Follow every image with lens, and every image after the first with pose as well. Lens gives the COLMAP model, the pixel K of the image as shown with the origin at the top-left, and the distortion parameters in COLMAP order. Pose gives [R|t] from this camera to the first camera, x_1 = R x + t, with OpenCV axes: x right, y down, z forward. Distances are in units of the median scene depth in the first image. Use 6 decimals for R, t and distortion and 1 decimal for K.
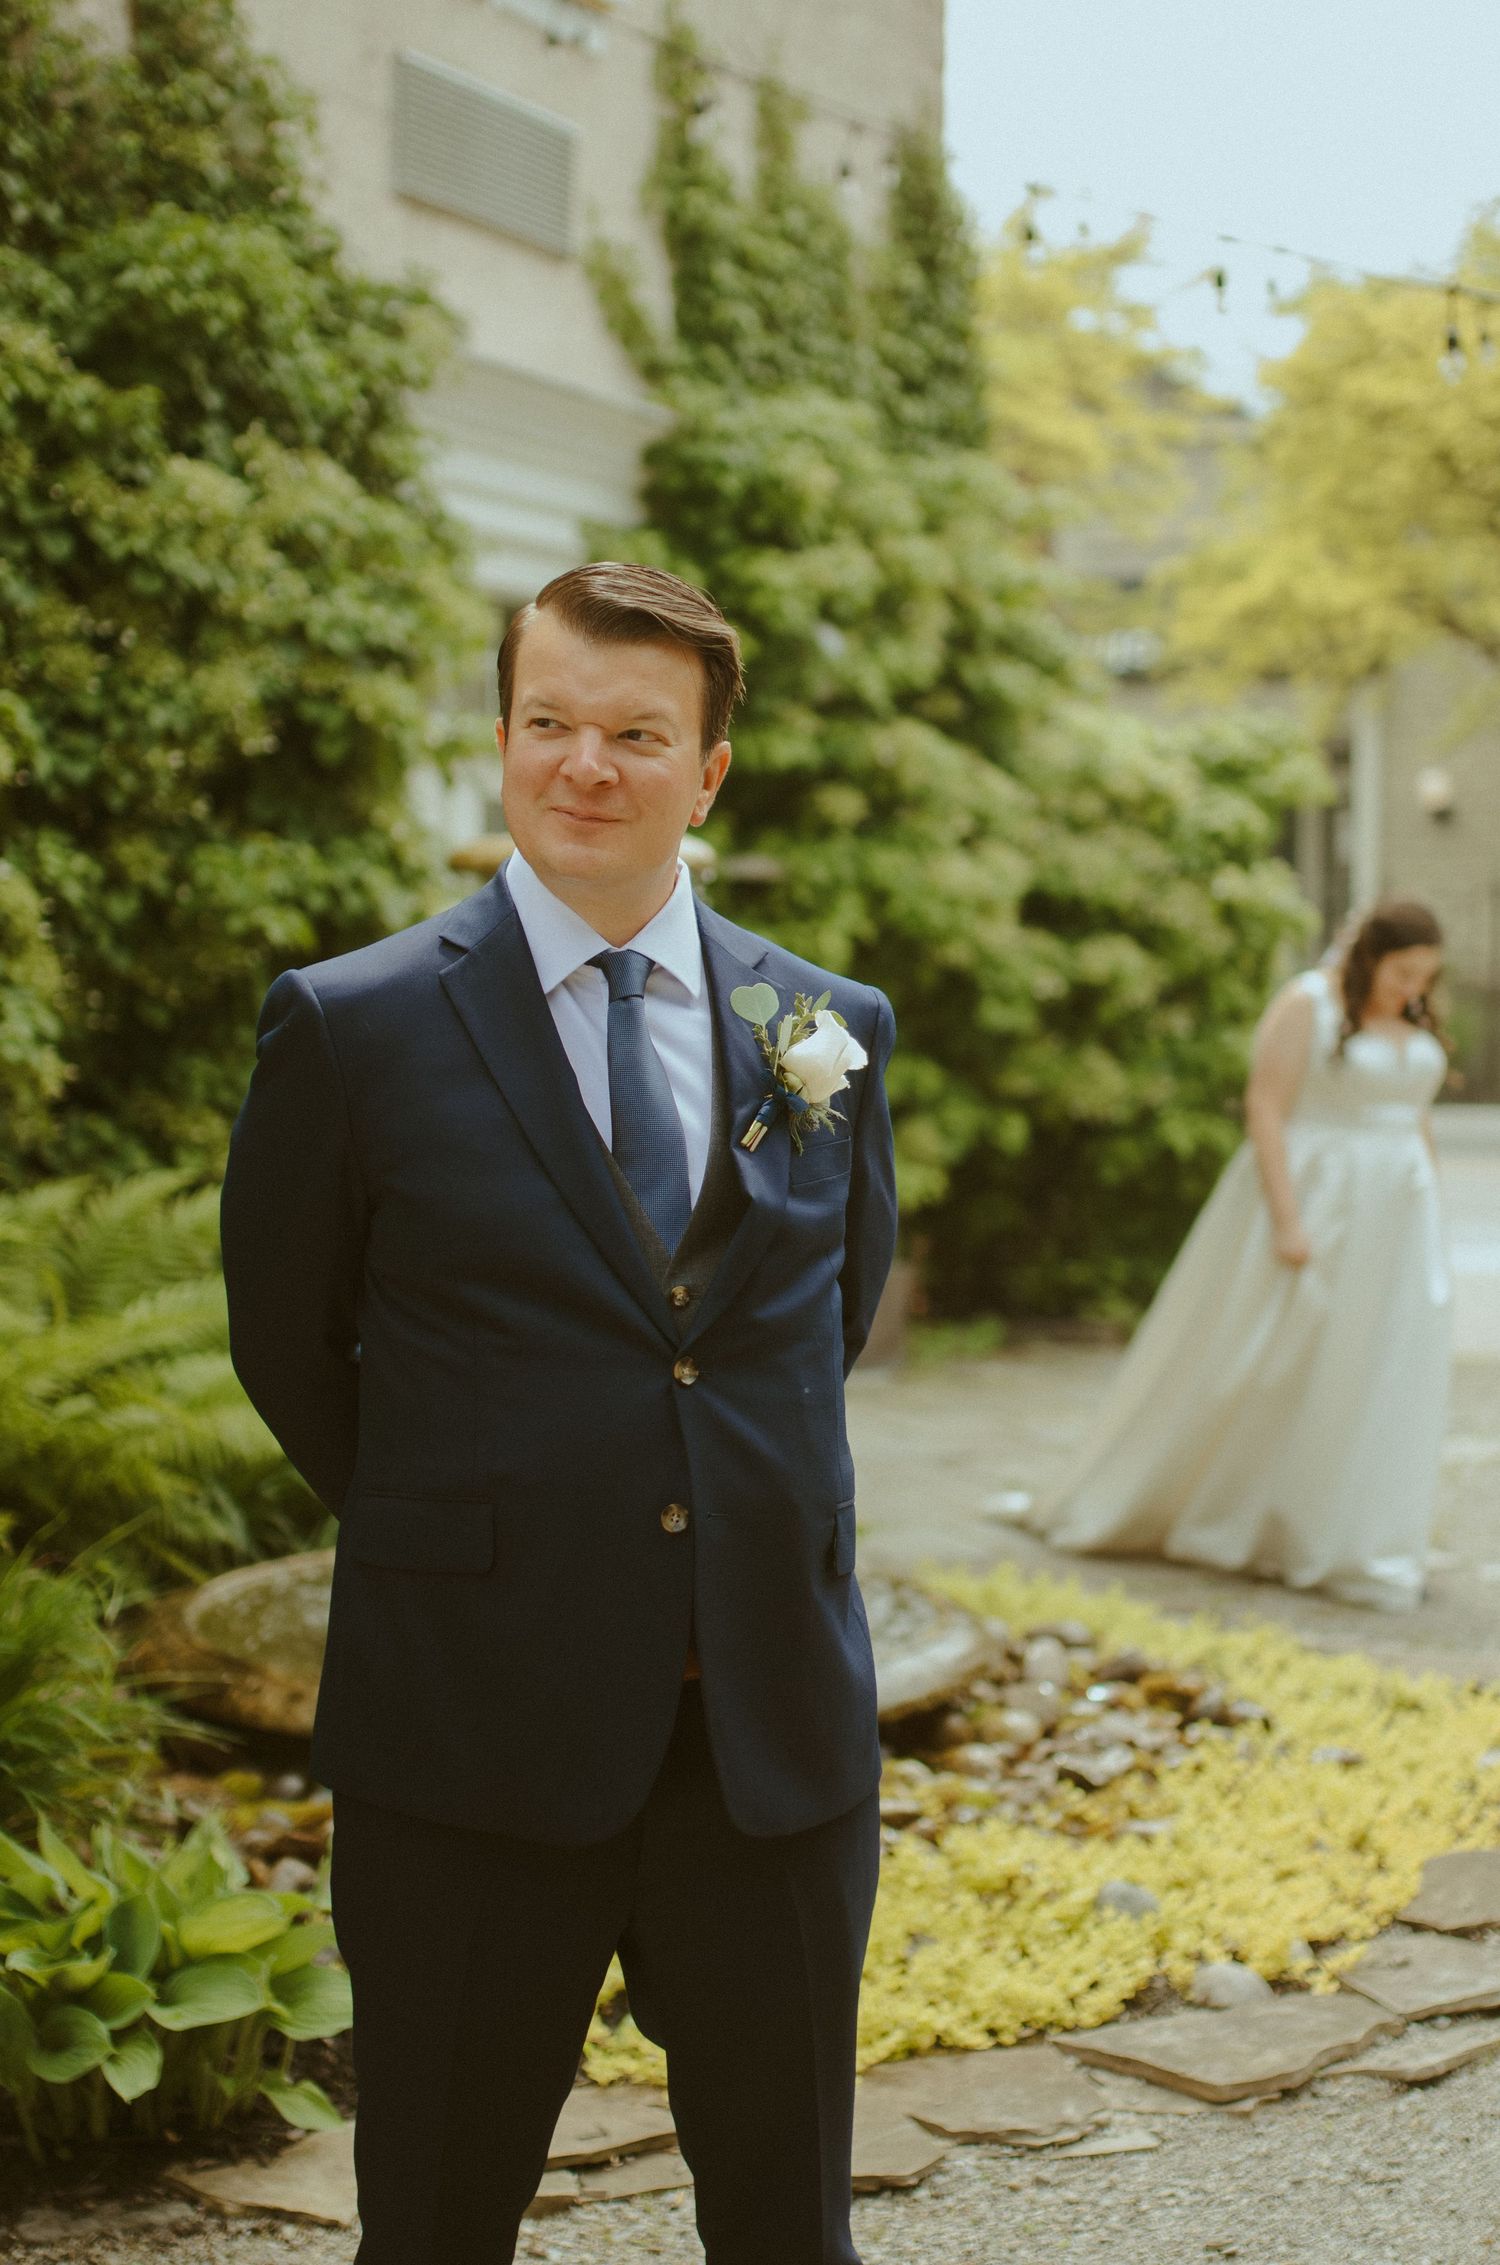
lens RADIAL K [[3376.7, 0, 708.0], [0, 3376.7, 1129.3], [0, 0, 1]] dist [-0.016039, -0.009419]
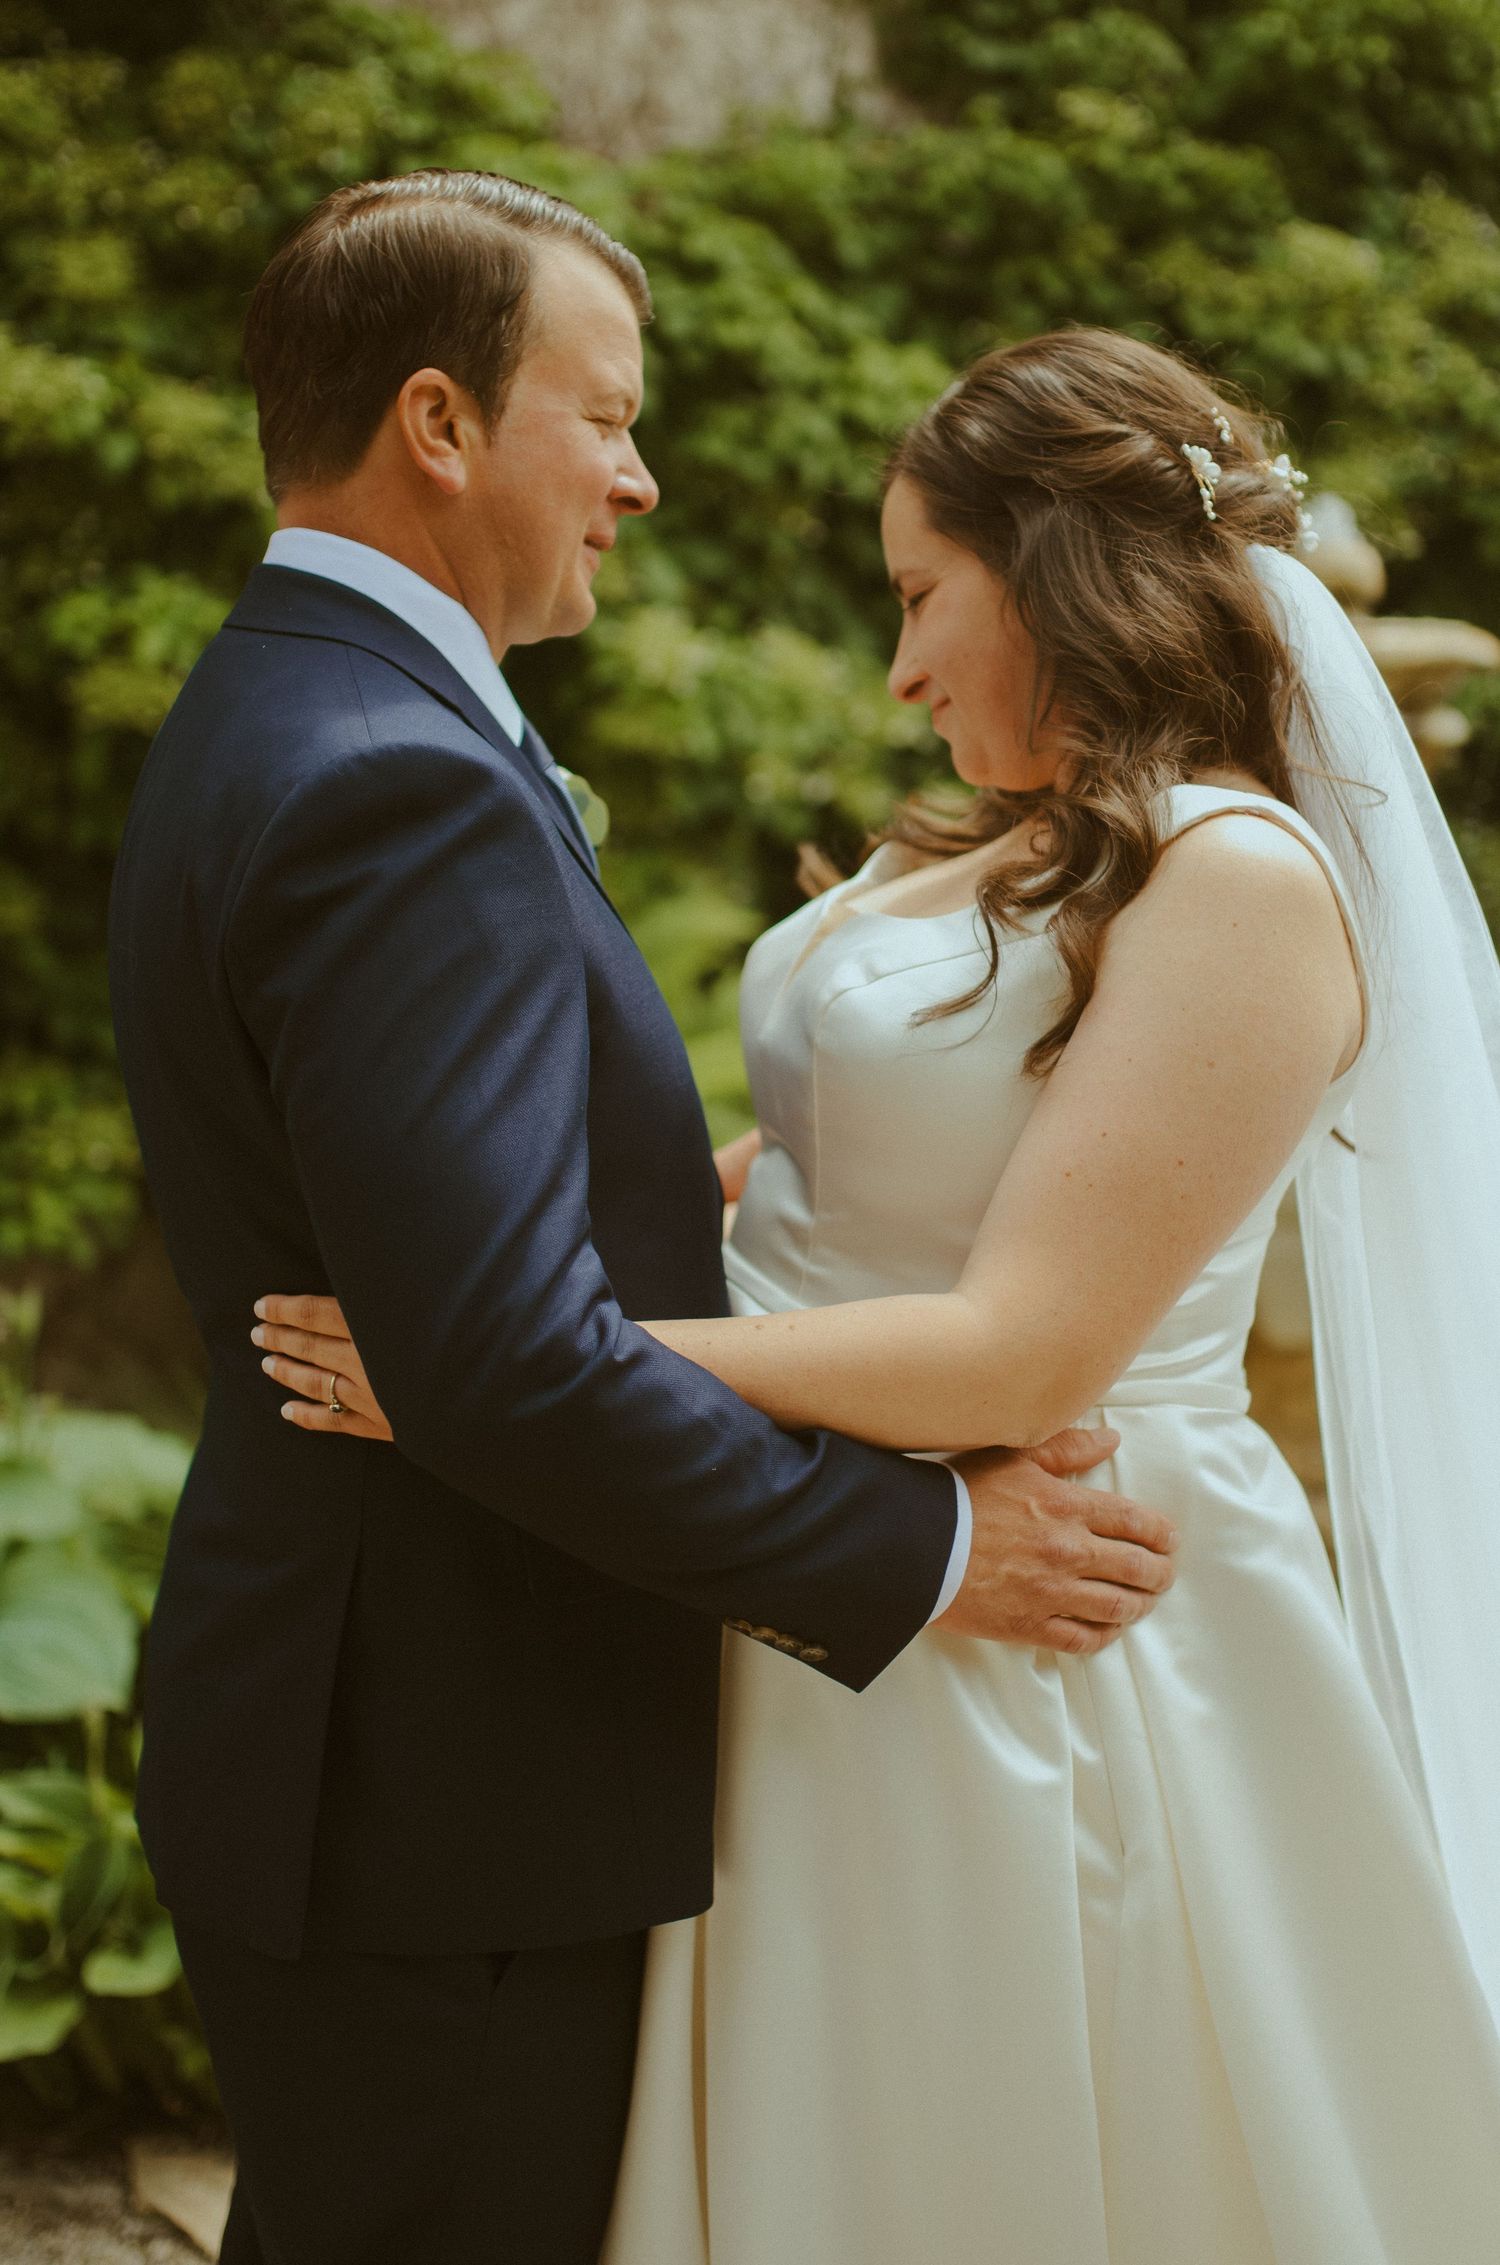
lens RADIAL K [[3200.6, 0, 790.4], [0, 3200.6, 1116.2], [0, 0, 1]] dist [-0.024872, 0.026573]
pose [[0.817671, 0.062002, -0.572337, 0.229935], [-0.036104, 0.997749, 0.056507, -0.006064], [0.574552, -0.025541, 0.818069, 0.219219]]
